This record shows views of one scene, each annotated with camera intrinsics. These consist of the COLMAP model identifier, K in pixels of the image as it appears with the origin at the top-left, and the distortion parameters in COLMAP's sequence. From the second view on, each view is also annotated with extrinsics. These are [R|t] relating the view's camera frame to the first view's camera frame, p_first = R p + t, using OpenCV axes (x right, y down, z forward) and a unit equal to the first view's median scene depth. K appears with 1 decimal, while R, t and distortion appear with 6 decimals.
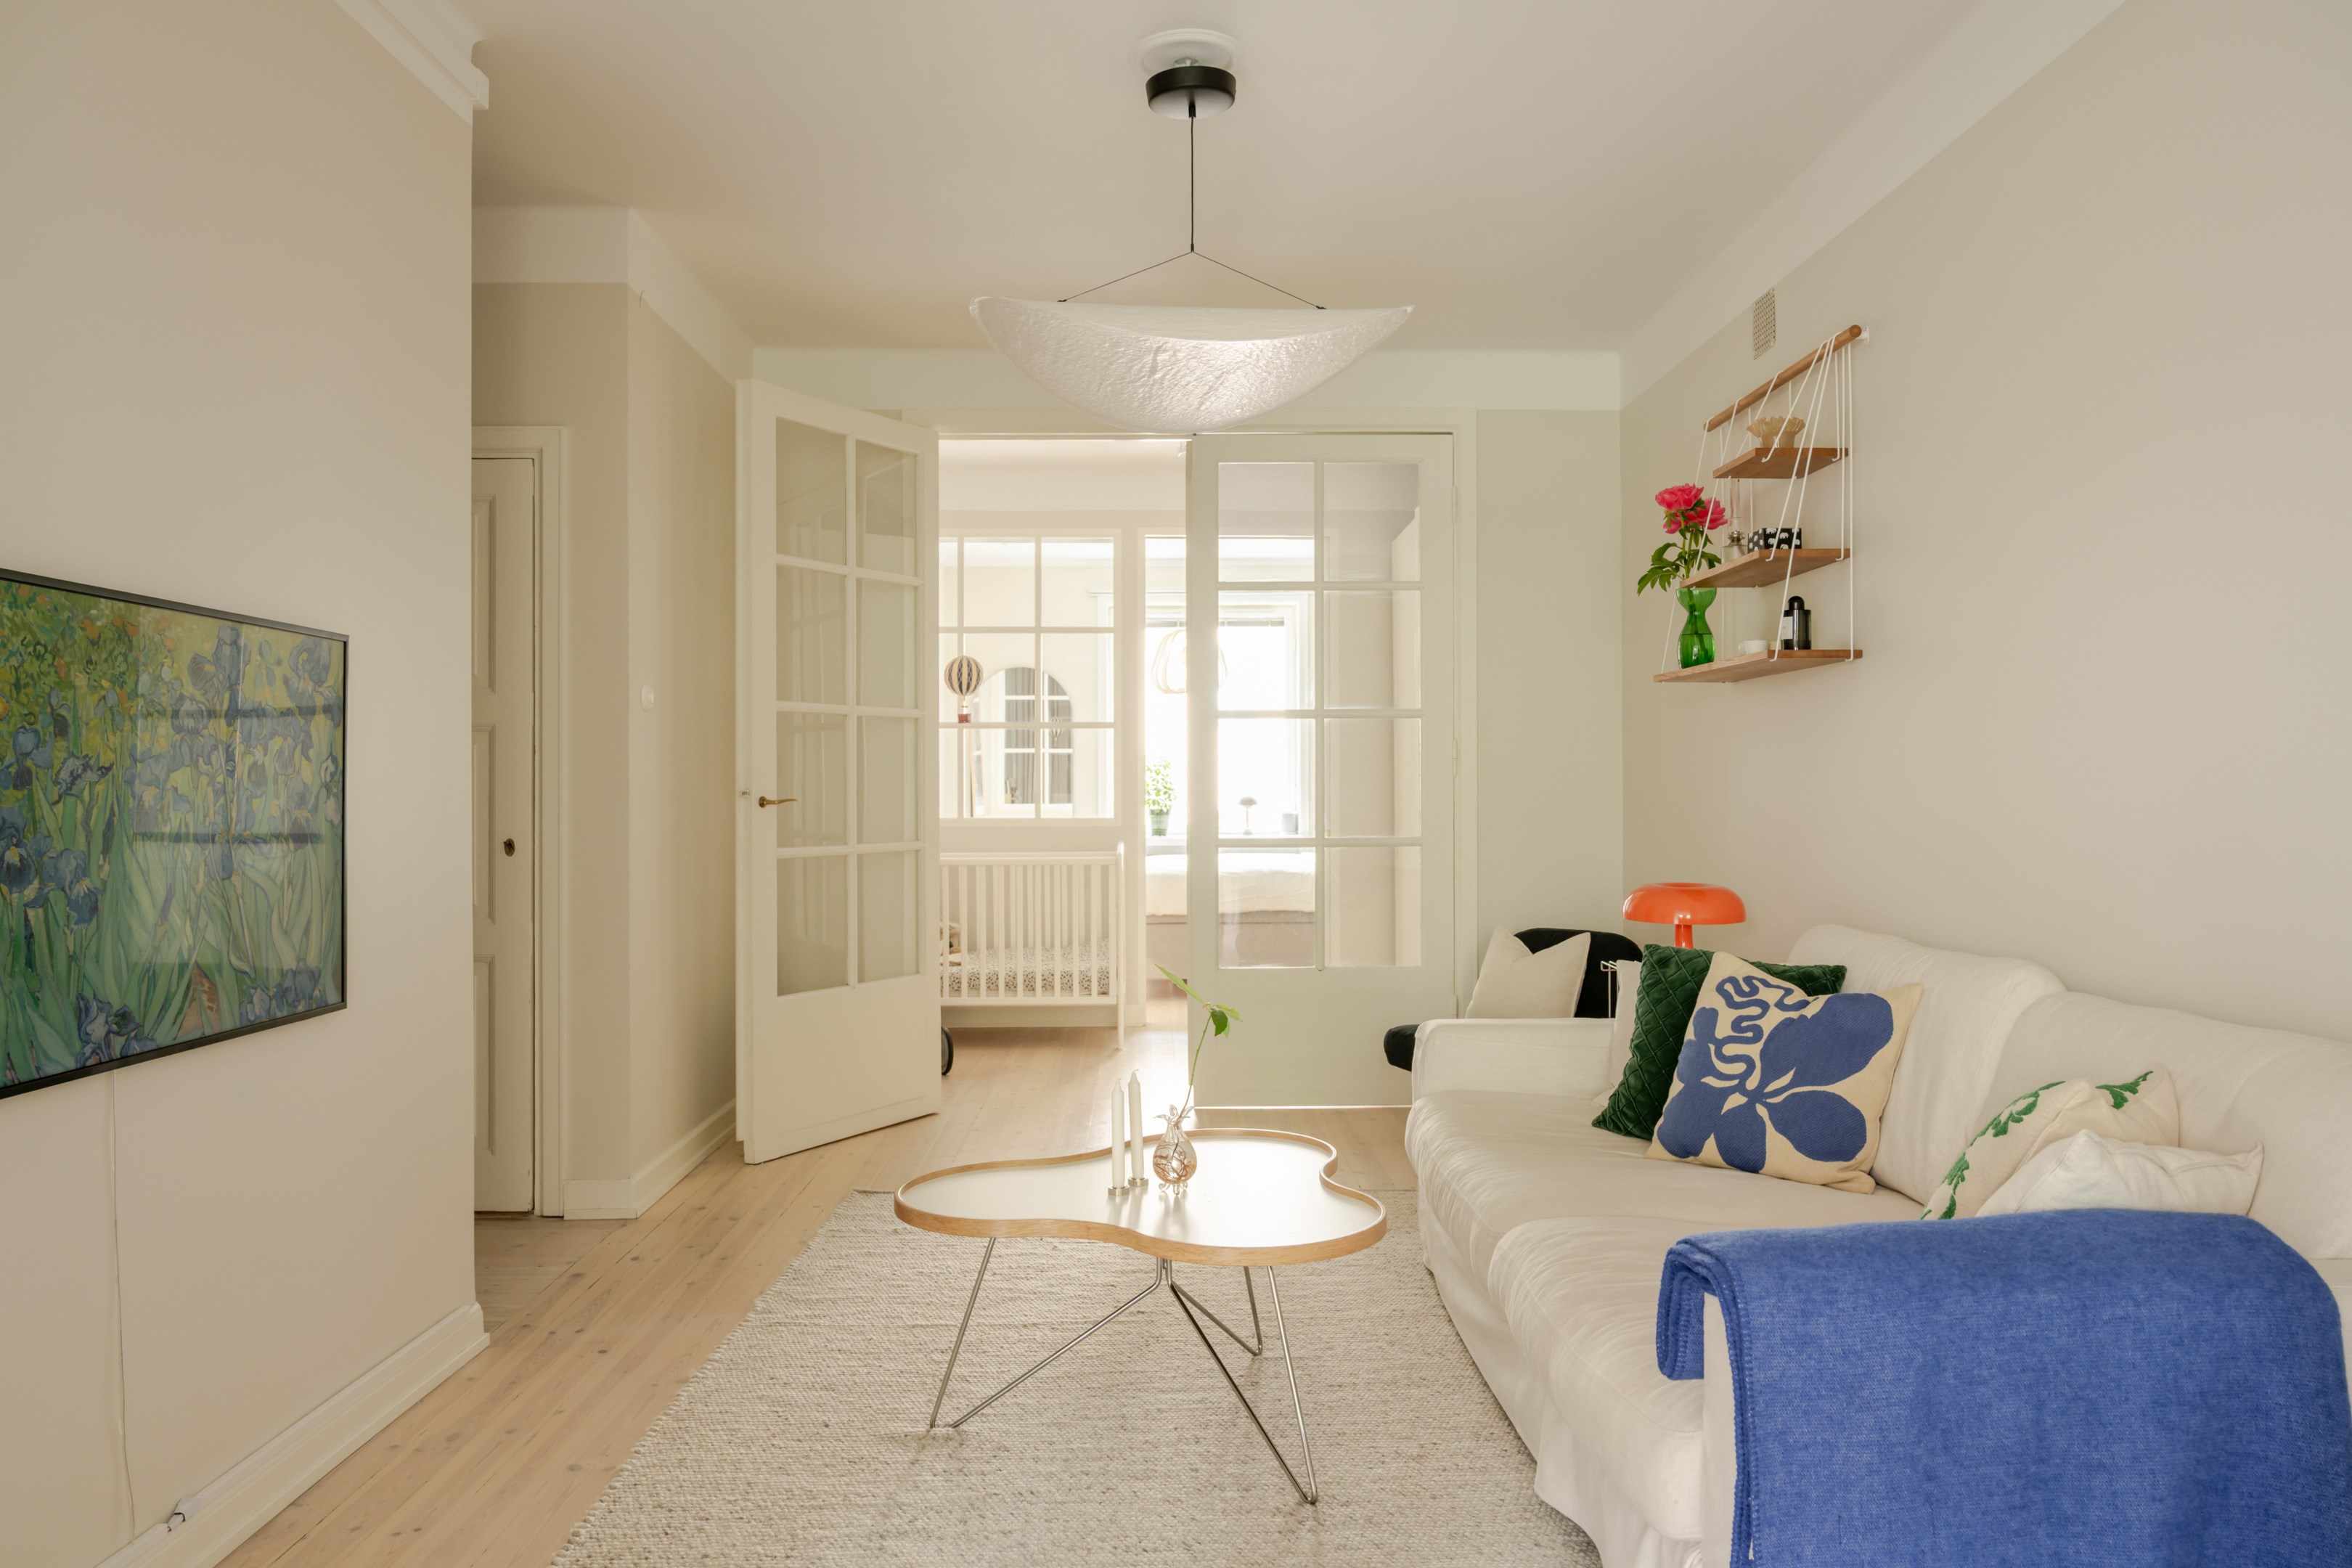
lens RADIAL K [[1675.0, 0, 1185.6], [0, 1675.0, 782.4], [0, 0, 1]] dist [-0.004819, -0.002147]
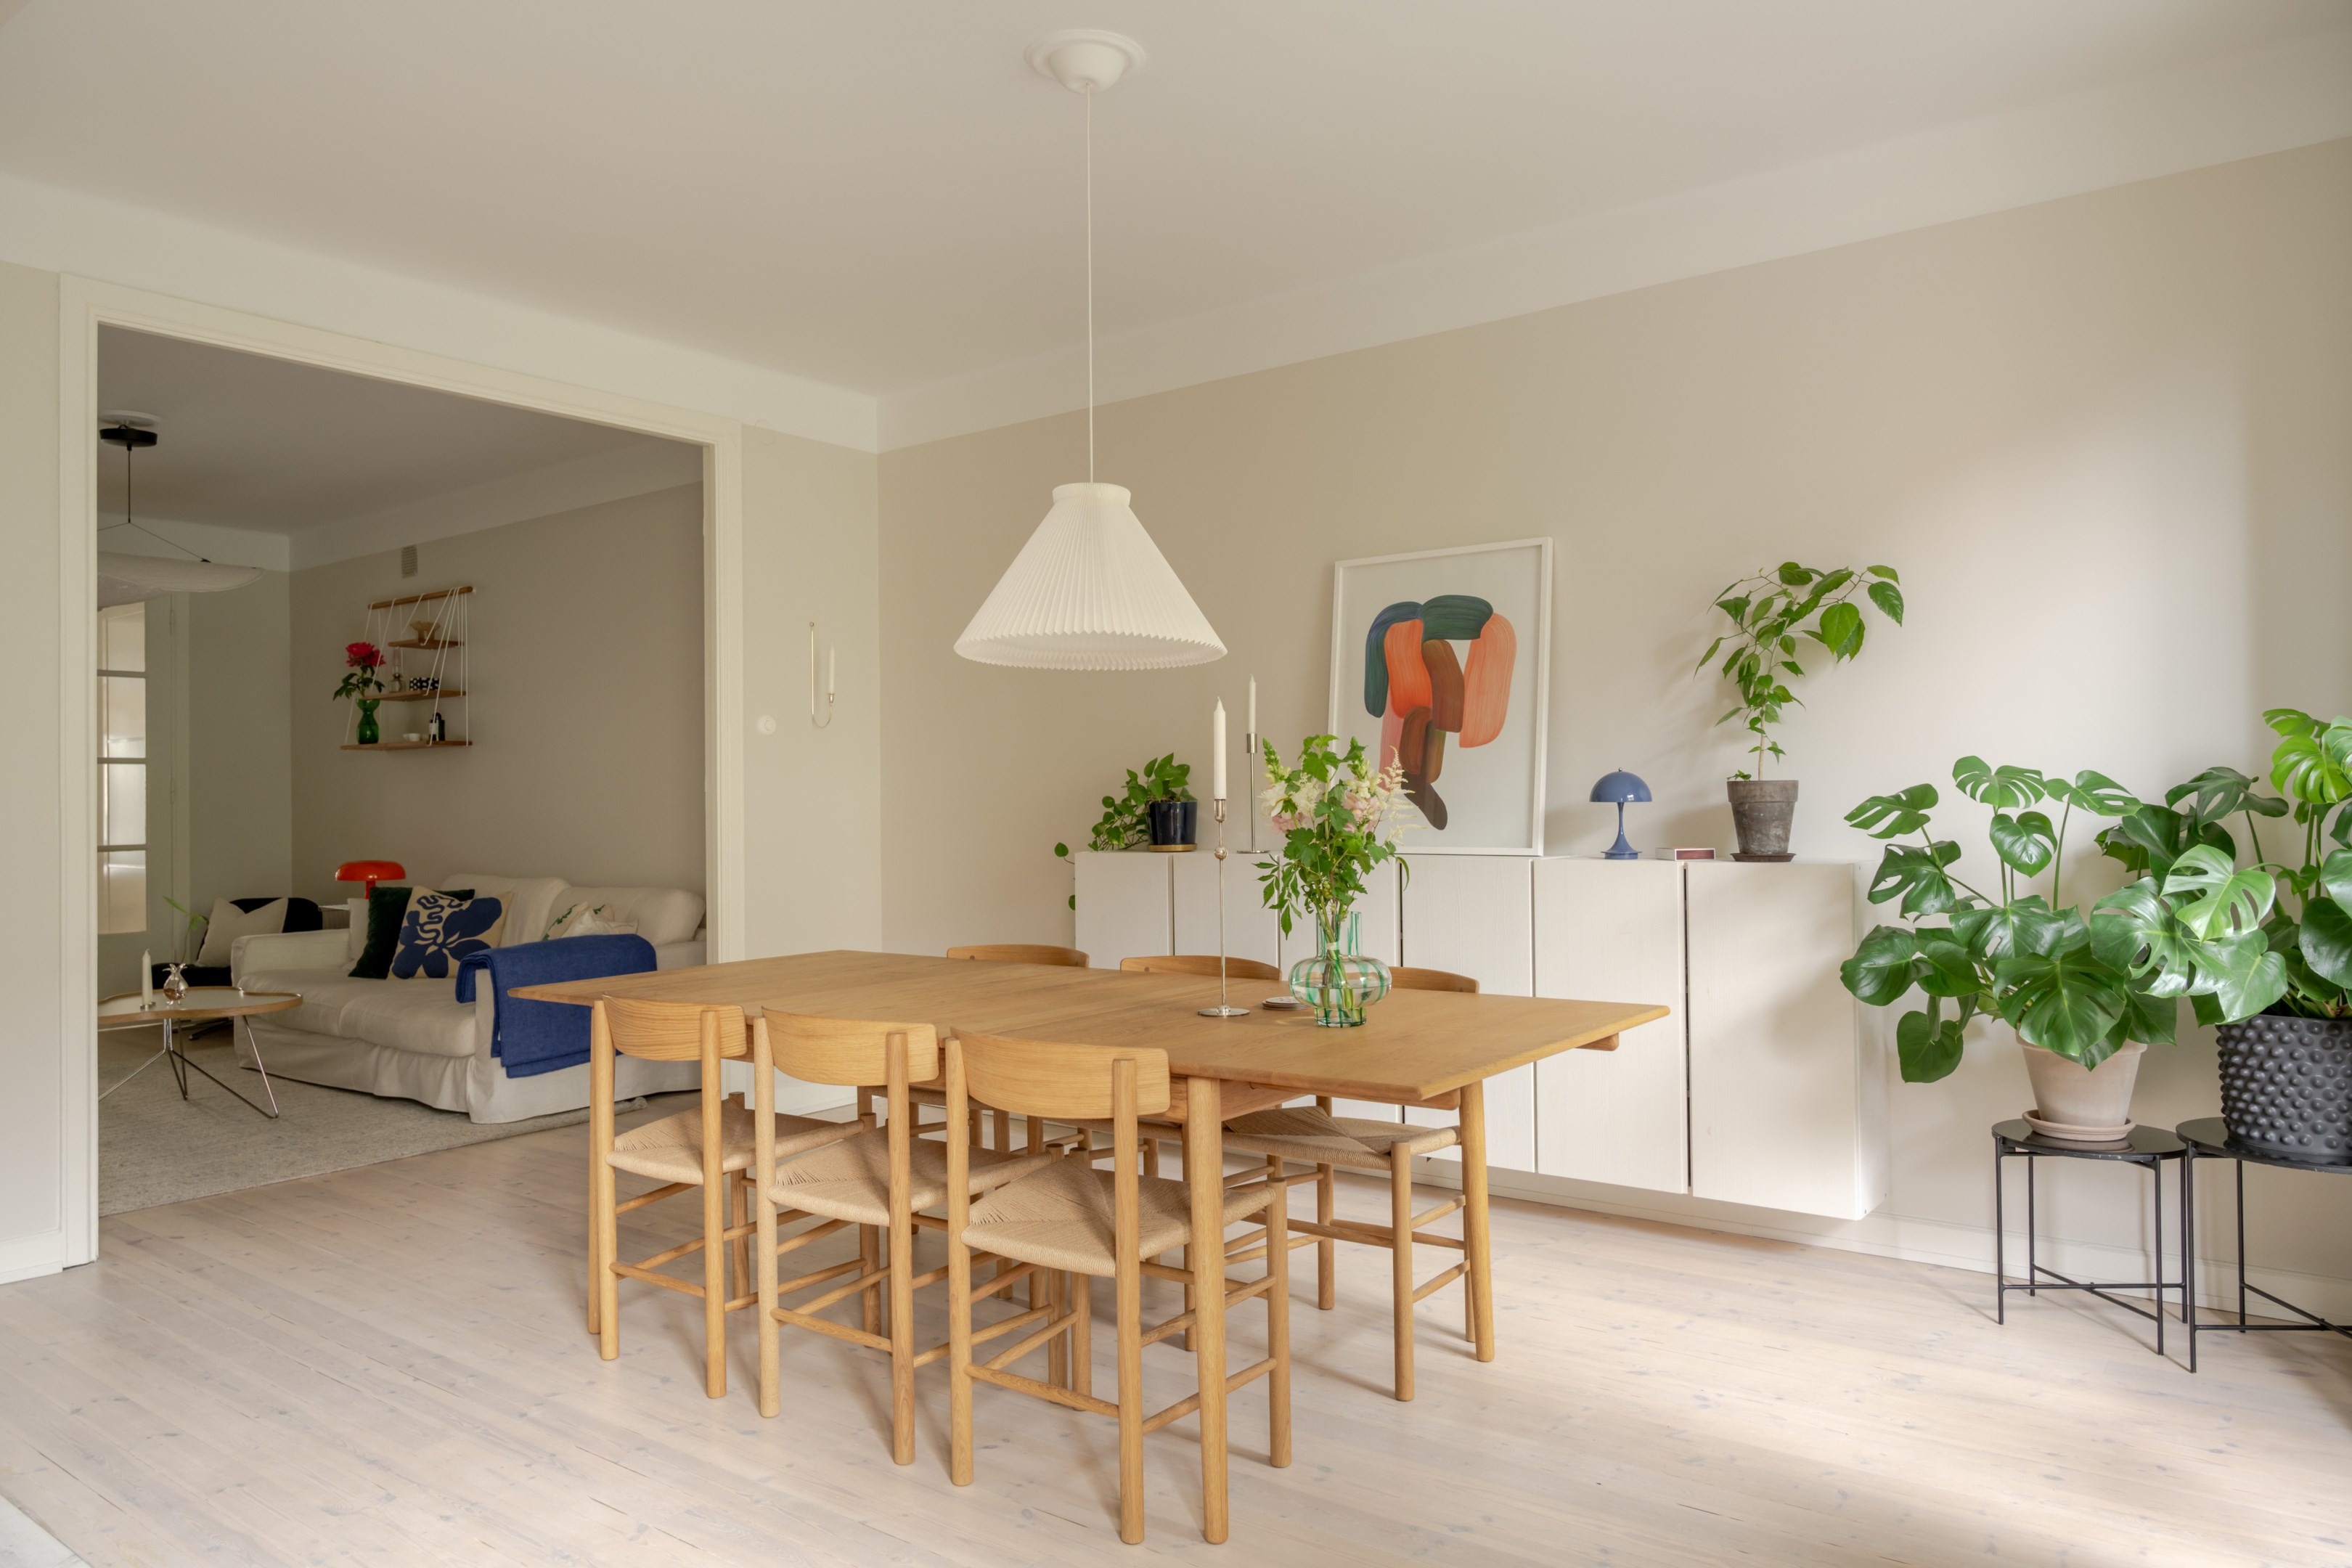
lens RADIAL K [[1580.7, 0, 1176.4], [0, 1580.7, 785.1], [0, 0, 1]] dist [-0.005448, 0.003852]
pose [[0.635780, 0.001469, 0.771869, -0.639598], [0.007915, 0.999933, -0.008423, -0.002025], [-0.771830, 0.011465, 0.635726, -1.062349]]
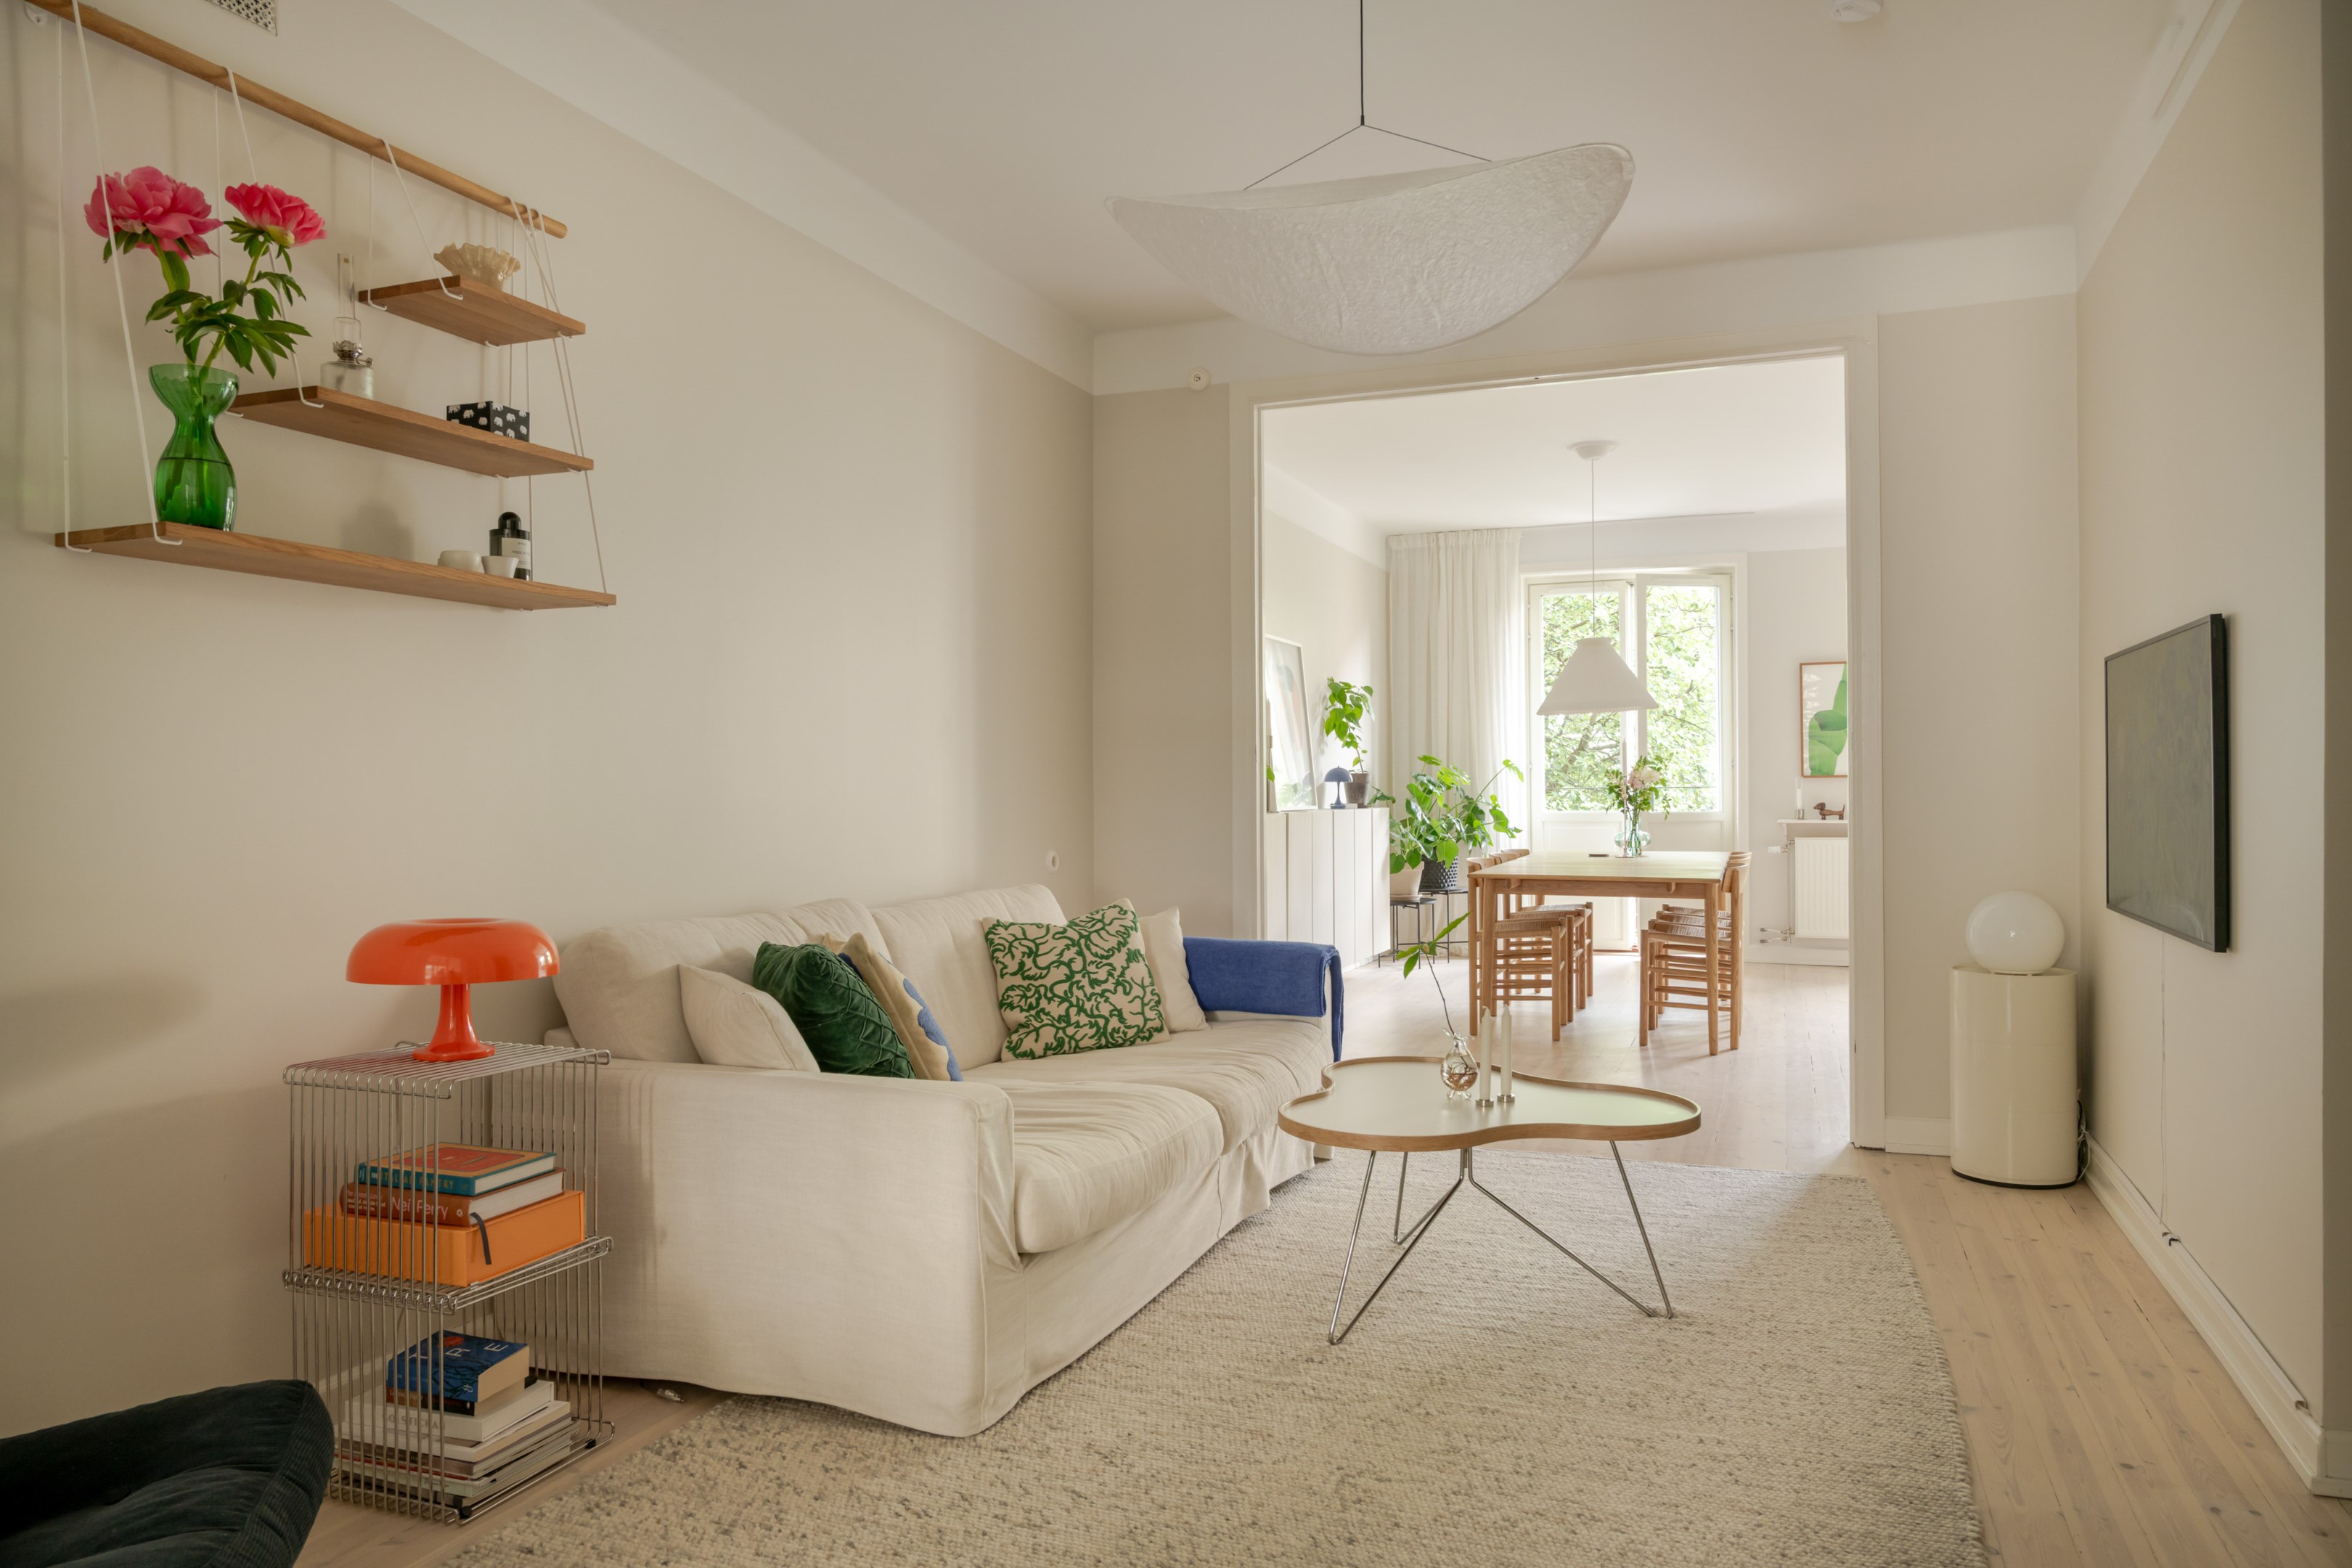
lens RADIAL K [[1580.7, 0, 1176.4], [0, 1580.7, 785.1], [0, 0, 1]] dist [-0.005448, 0.003852]
pose [[-0.926445, 0.005753, 0.376386, -0.220138], [0.003724, 0.999974, -0.006118, 0.024175], [-0.376412, -0.004266, -0.926443, 1.892763]]
